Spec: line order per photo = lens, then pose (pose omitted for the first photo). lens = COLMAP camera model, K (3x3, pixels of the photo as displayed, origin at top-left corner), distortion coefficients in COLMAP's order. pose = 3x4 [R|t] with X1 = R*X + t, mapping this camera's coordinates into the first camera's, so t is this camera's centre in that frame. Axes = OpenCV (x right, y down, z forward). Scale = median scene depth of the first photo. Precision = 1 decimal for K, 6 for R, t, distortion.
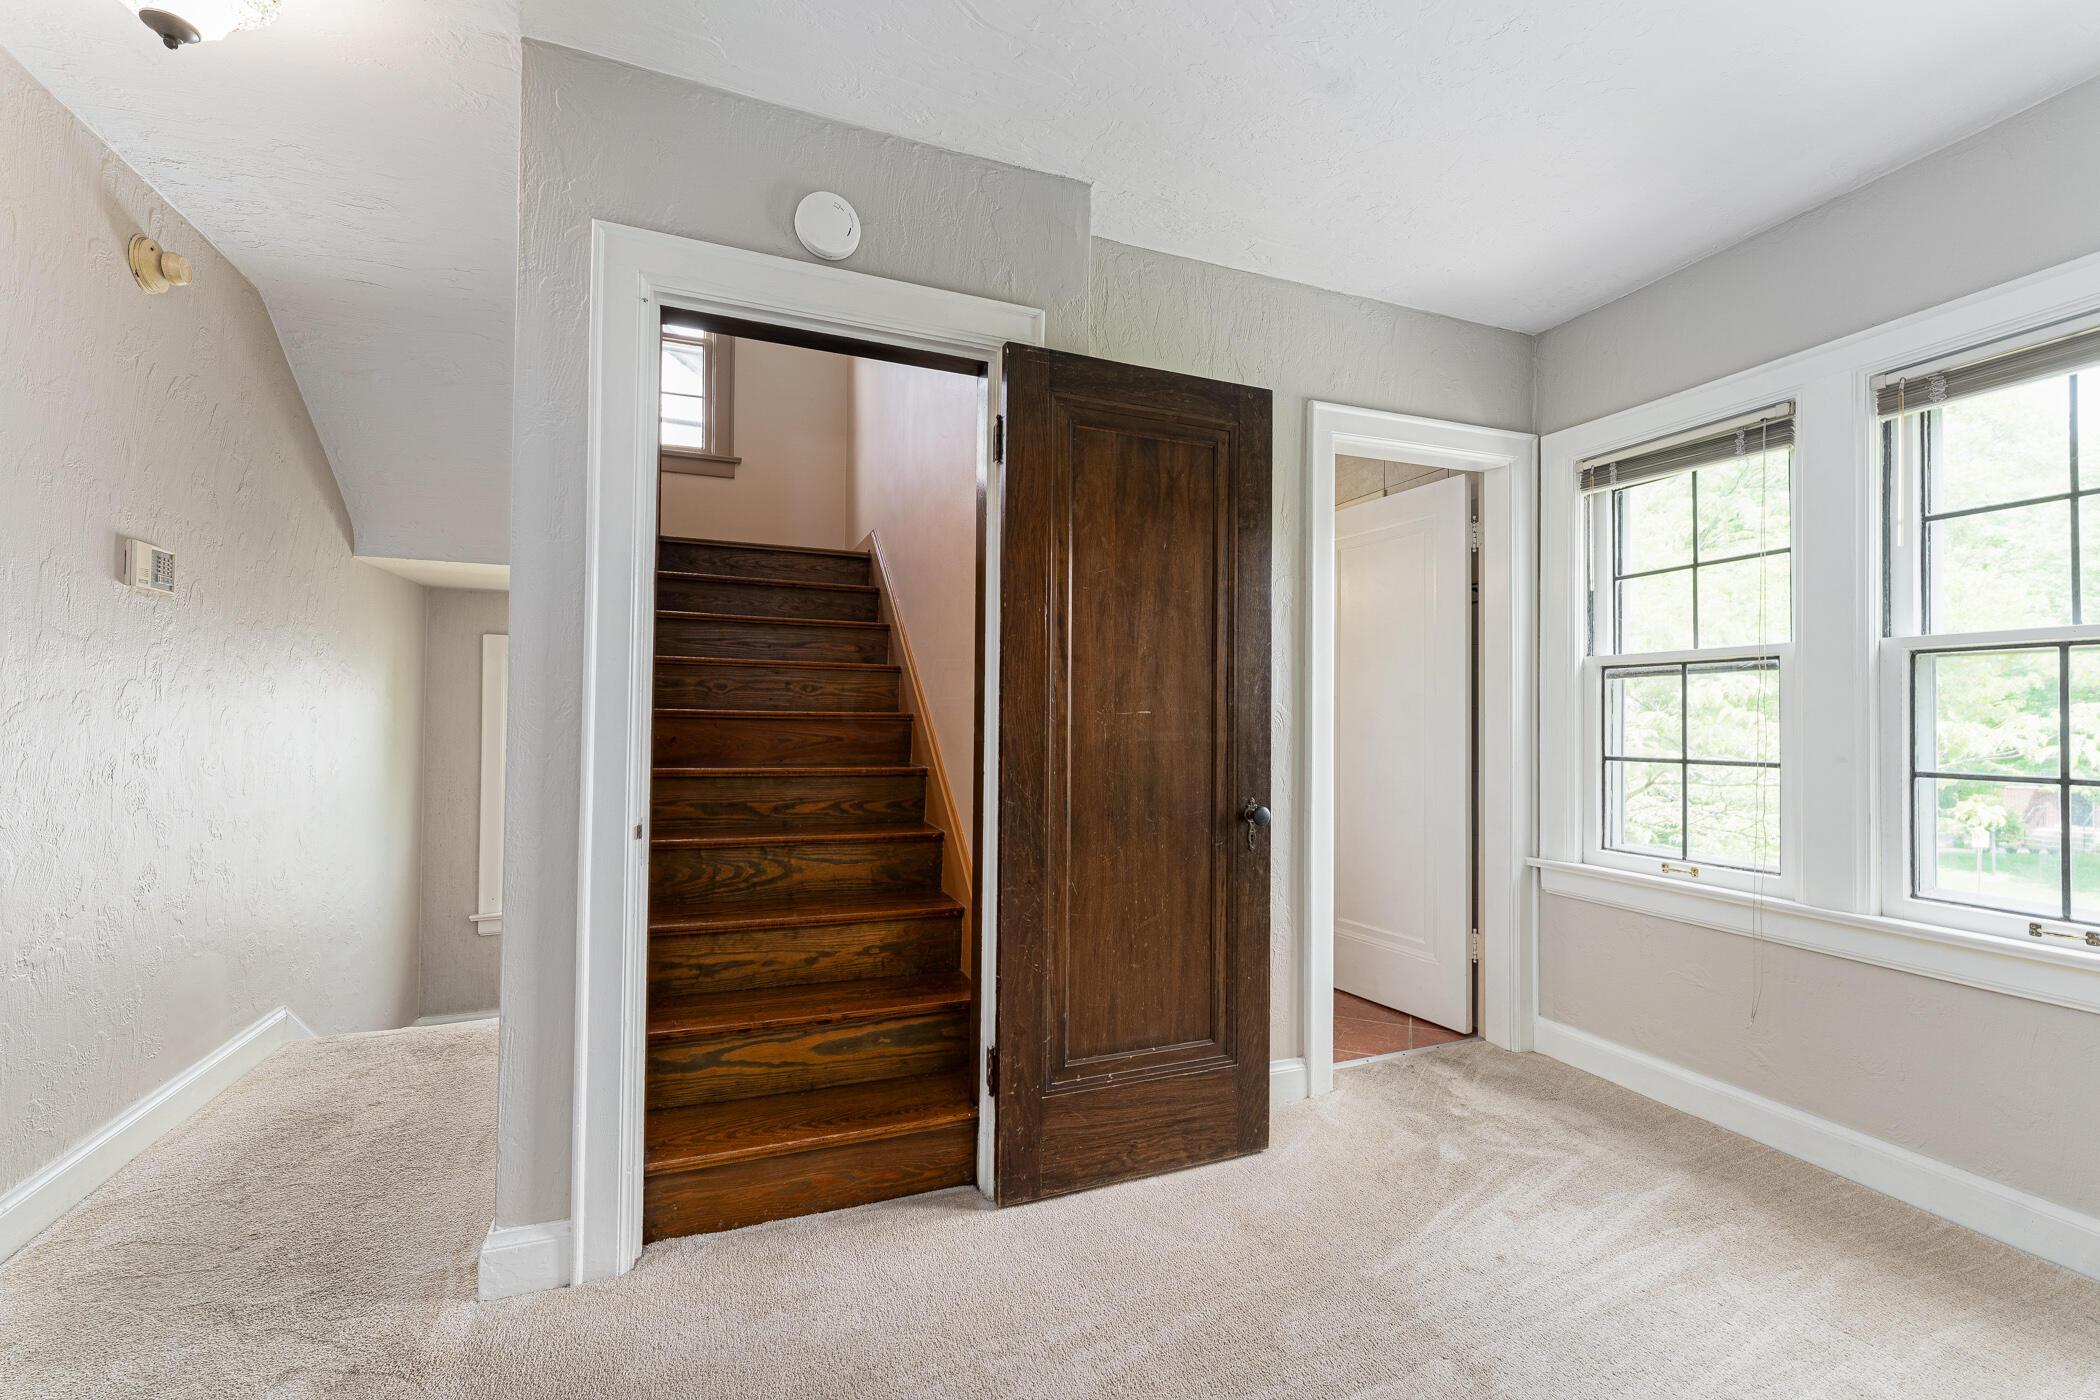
lens RADIAL K [[850.1, 0, 1050.0], [0, 850.1, 700.0], [0, 0, 1]] dist [0.001919, 0.000152]
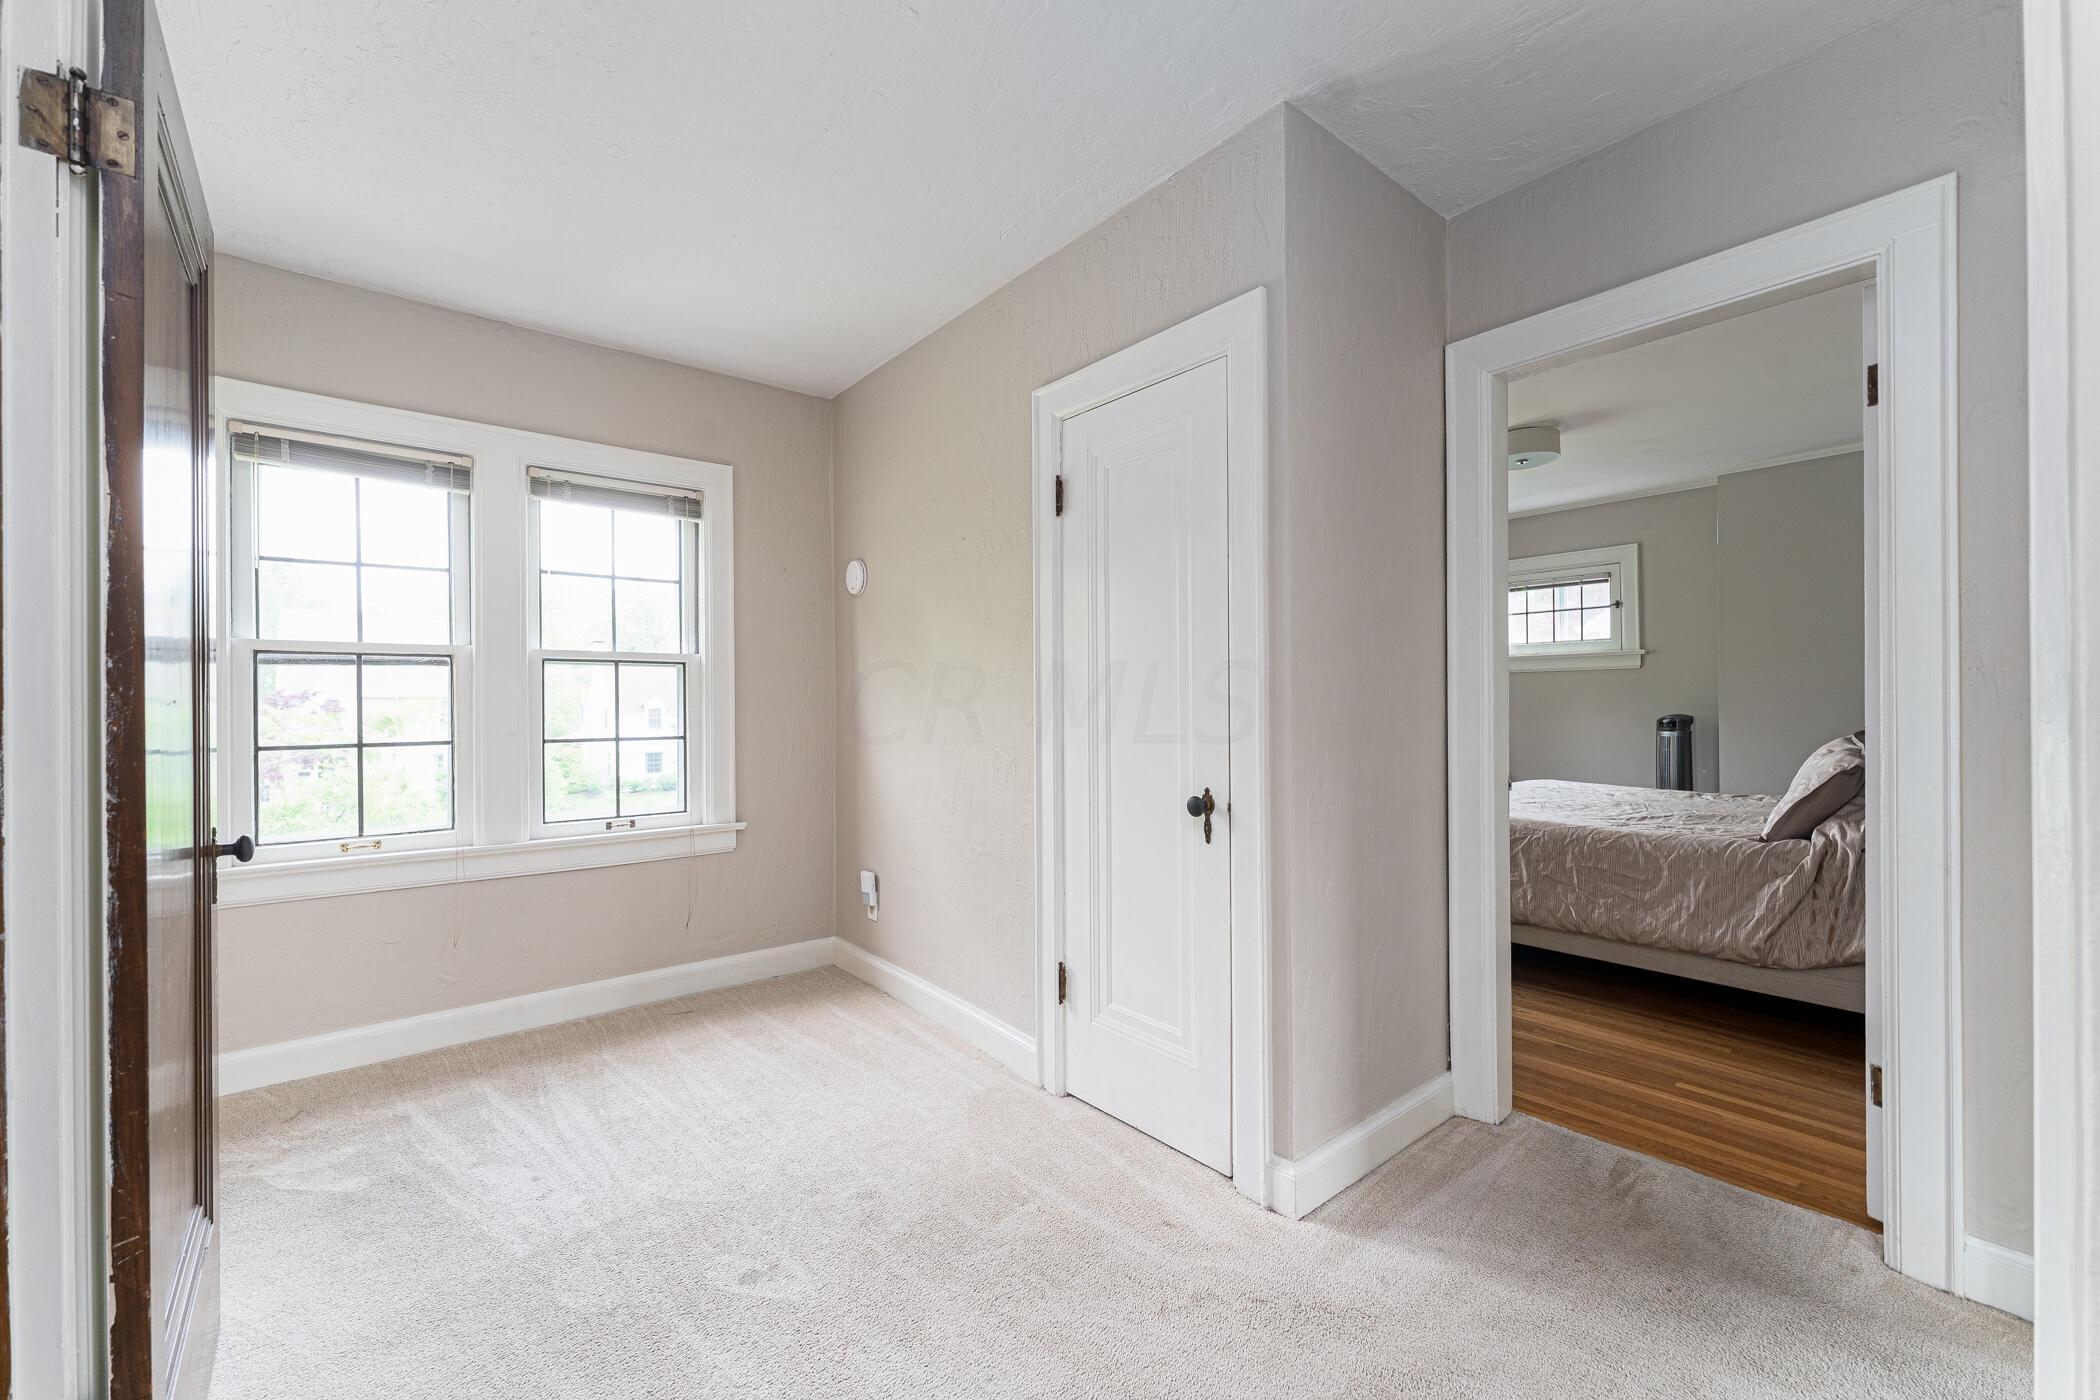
lens RADIAL K [[850.1, 0, 1050.0], [0, 850.1, 700.0], [0, 0, 1]] dist [0.001919, 0.000152]
pose [[-0.326651, -0.003811, 0.945137, -0.596183], [-0.018208, 0.999832, -0.002261, 0.001088], [-0.944970, -0.017948, -0.326666, 0.560821]]
